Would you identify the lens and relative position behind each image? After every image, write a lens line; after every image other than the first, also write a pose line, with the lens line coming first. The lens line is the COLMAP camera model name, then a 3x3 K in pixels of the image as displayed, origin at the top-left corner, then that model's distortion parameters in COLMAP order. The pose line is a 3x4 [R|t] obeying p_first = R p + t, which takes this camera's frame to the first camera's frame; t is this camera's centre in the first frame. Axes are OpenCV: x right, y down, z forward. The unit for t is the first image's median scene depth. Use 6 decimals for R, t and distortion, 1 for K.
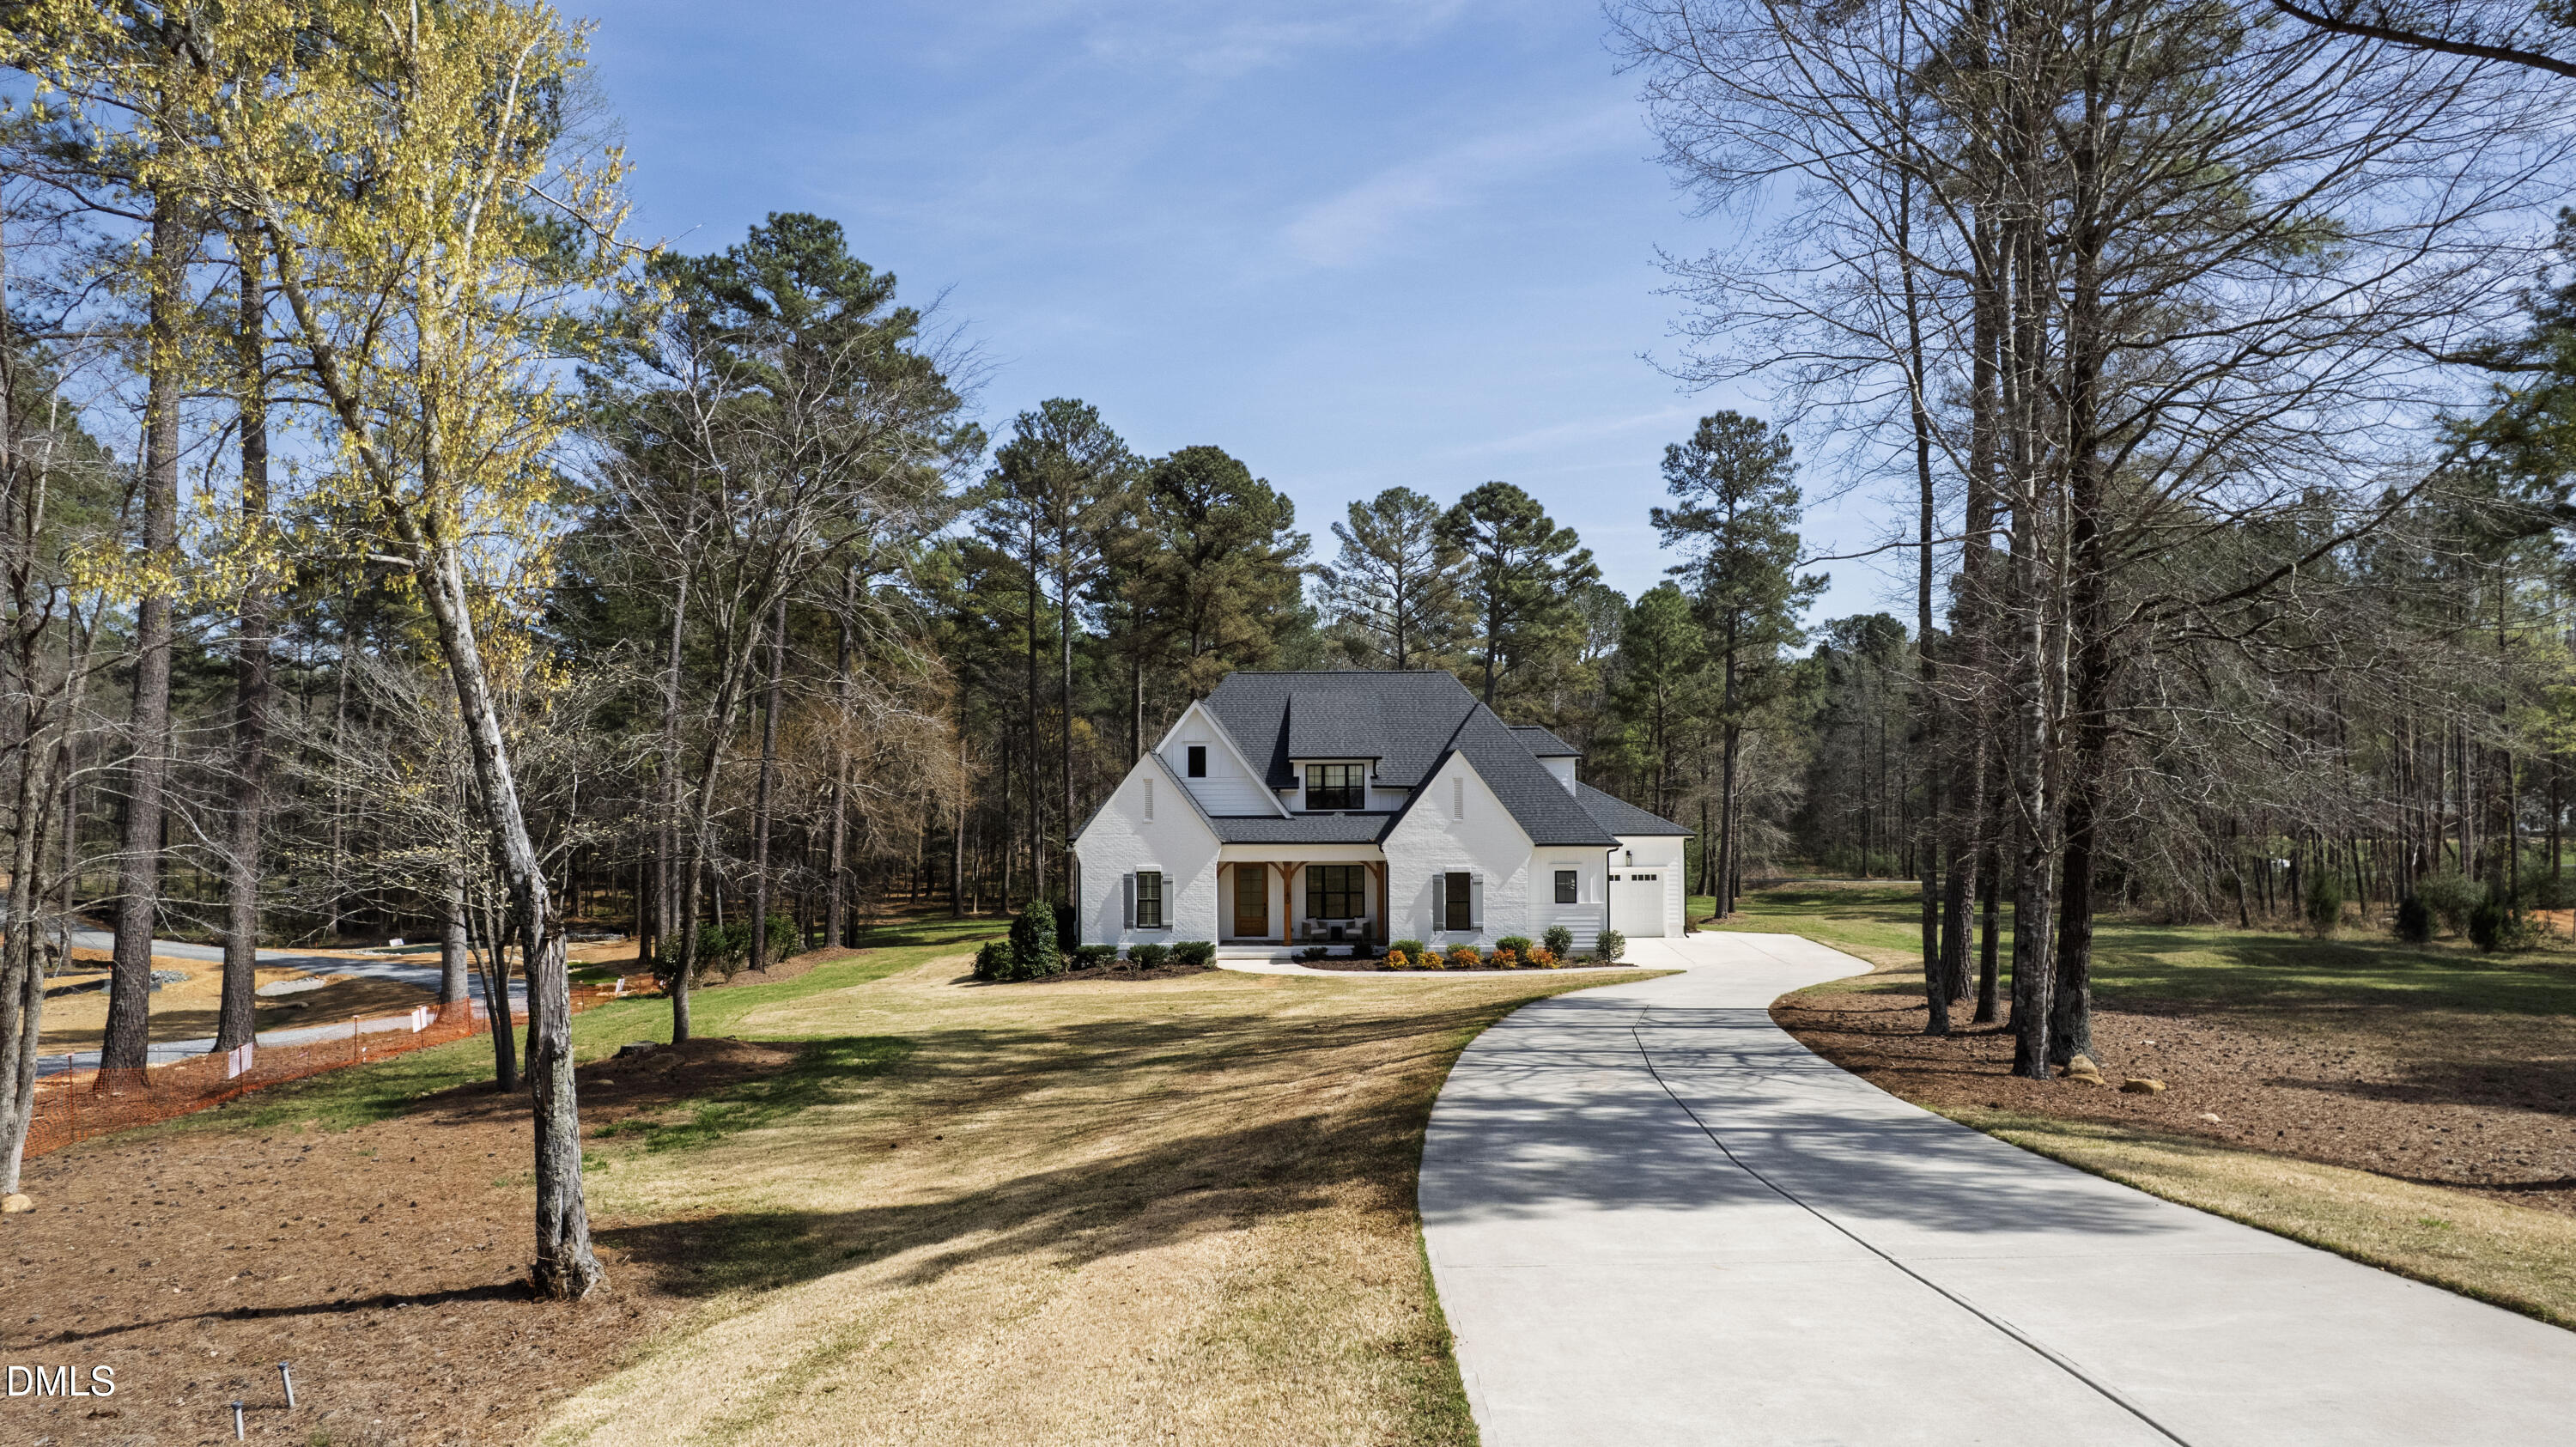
lens RADIAL K [[1647.9, 0, 1290.0], [0, 1647.9, 729.7], [0, 0, 1]] dist [-0.000227, 0.000038]
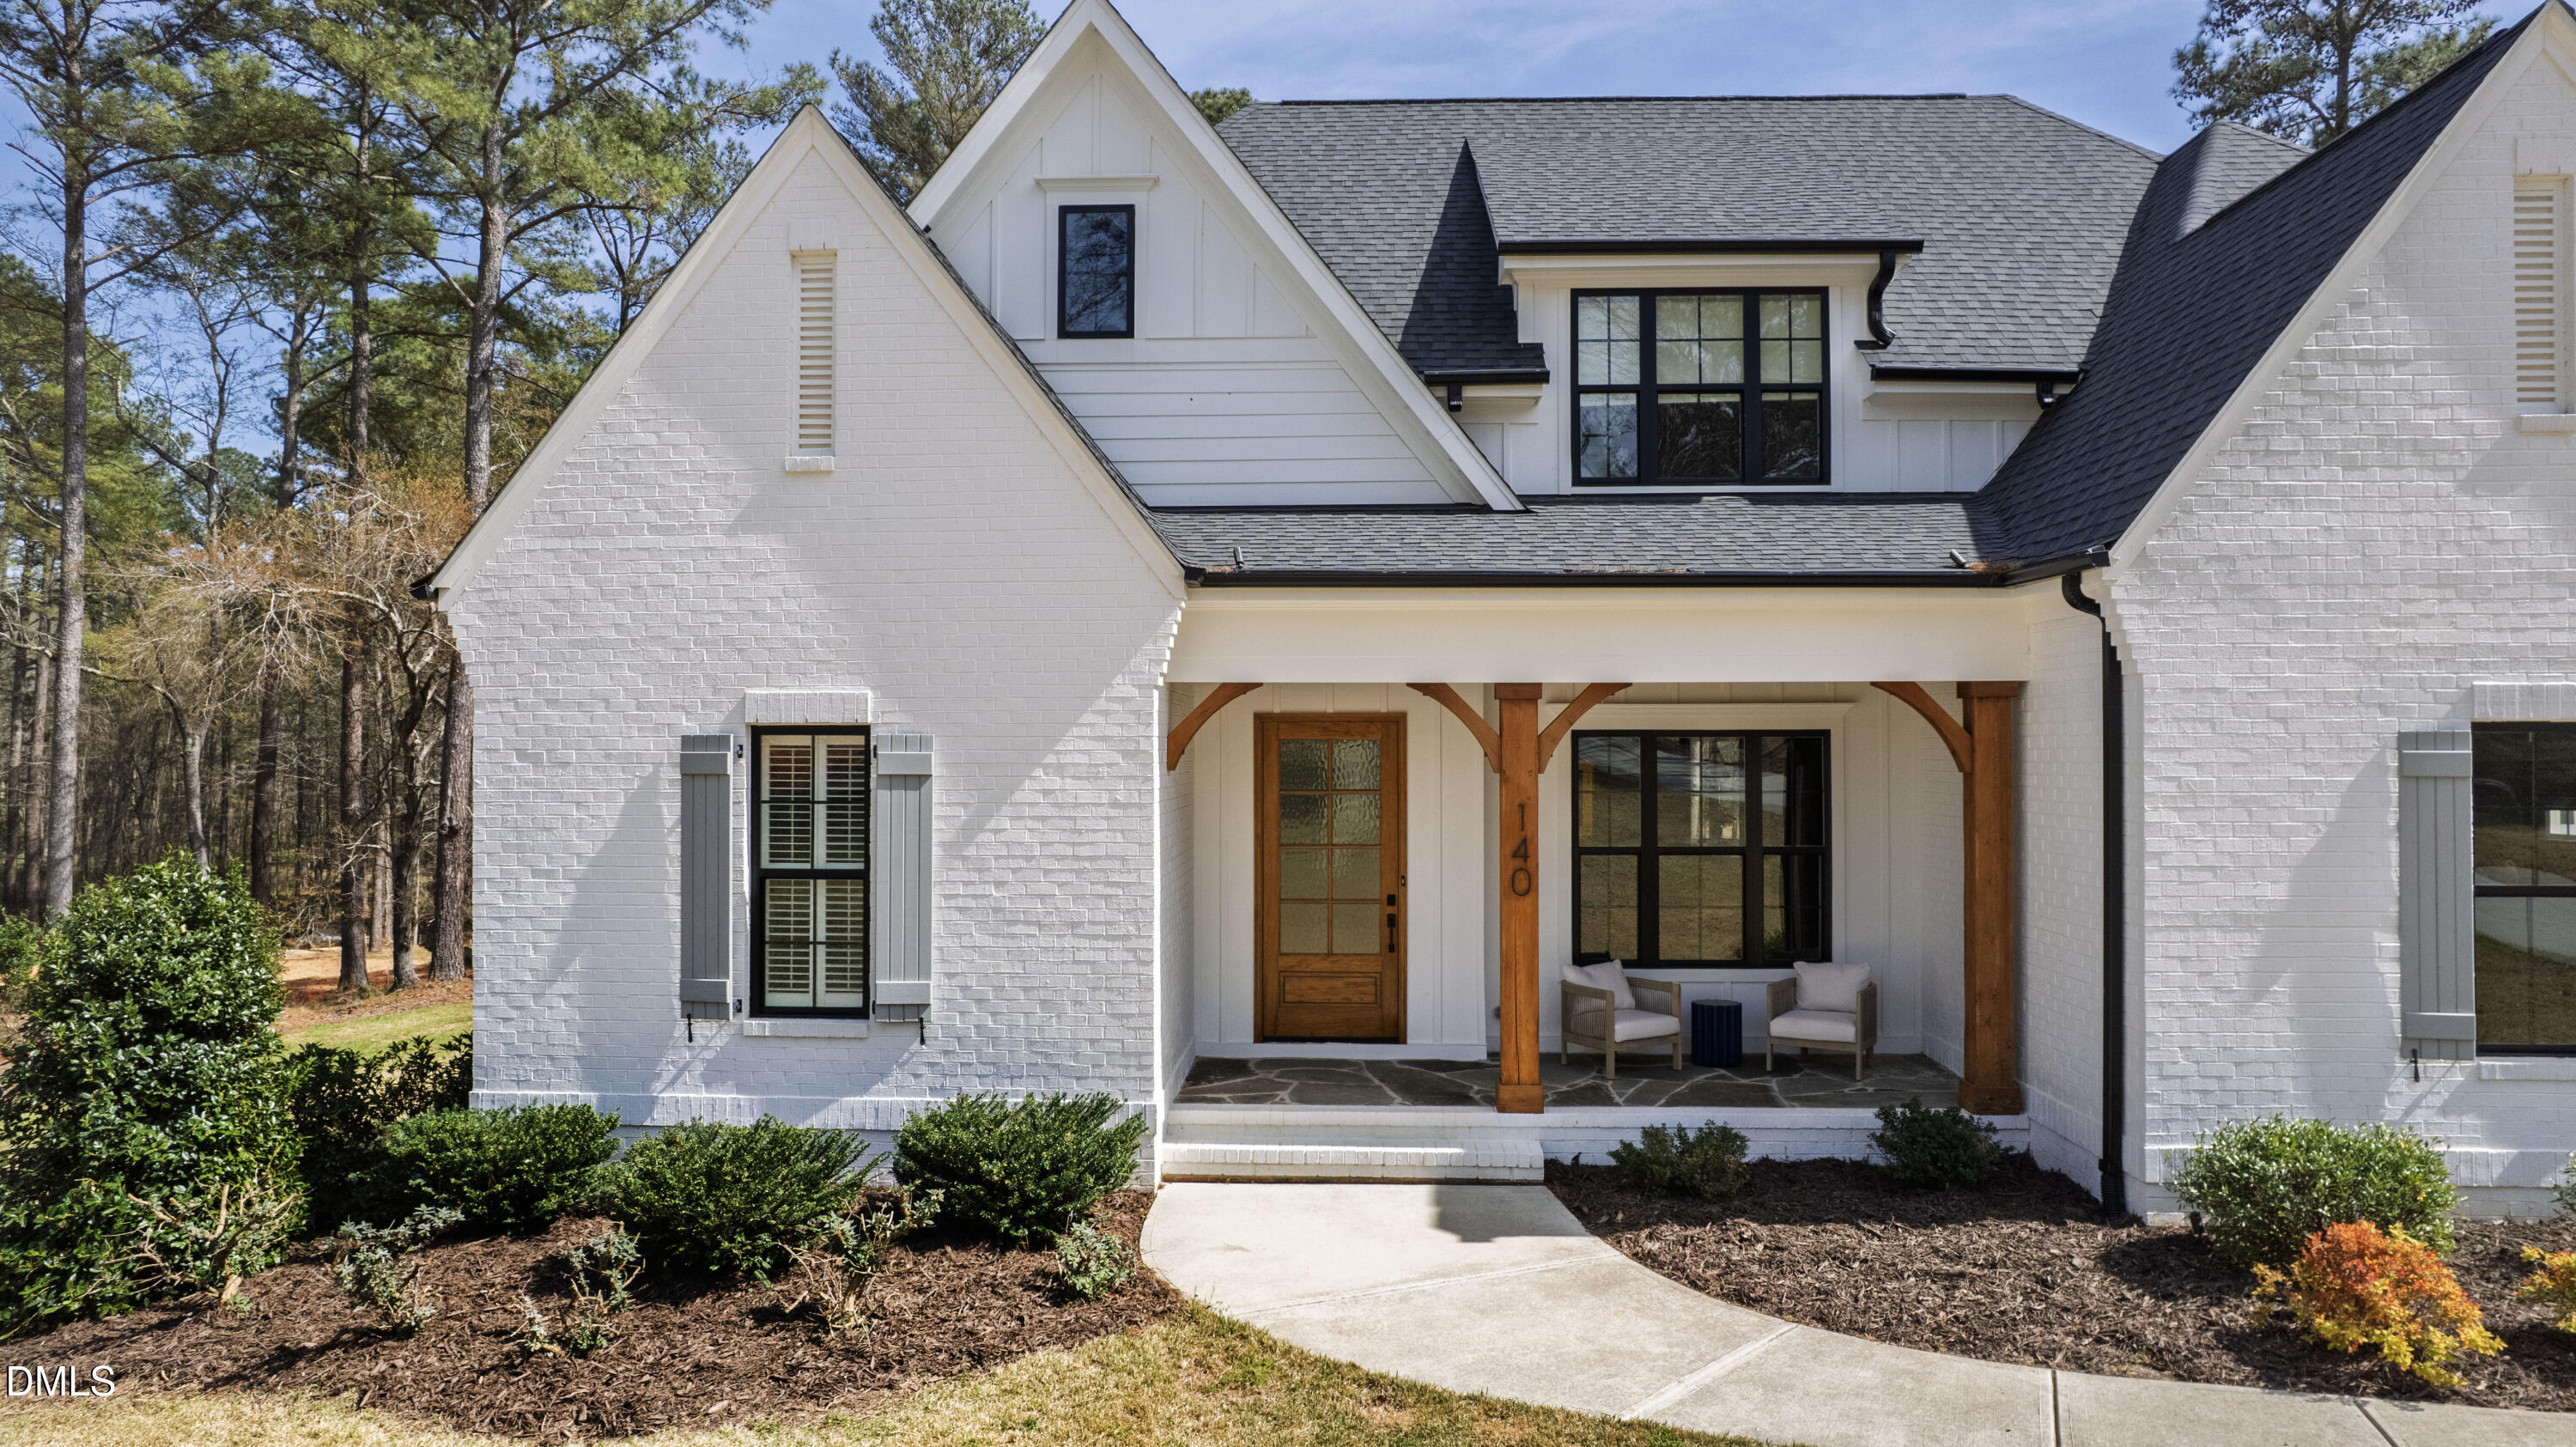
lens RADIAL K [[1637.7, 0, 1279.0], [0, 1637.7, 723.5], [0, 0, 1]] dist [-0.068577, 0.060023]
pose [[0.999281, 0.005325, -0.037536, -0.022752], [-0.005405, 0.999983, -0.002027, 0.083351], [0.037525, 0.002228, 0.999293, 0.784327]]
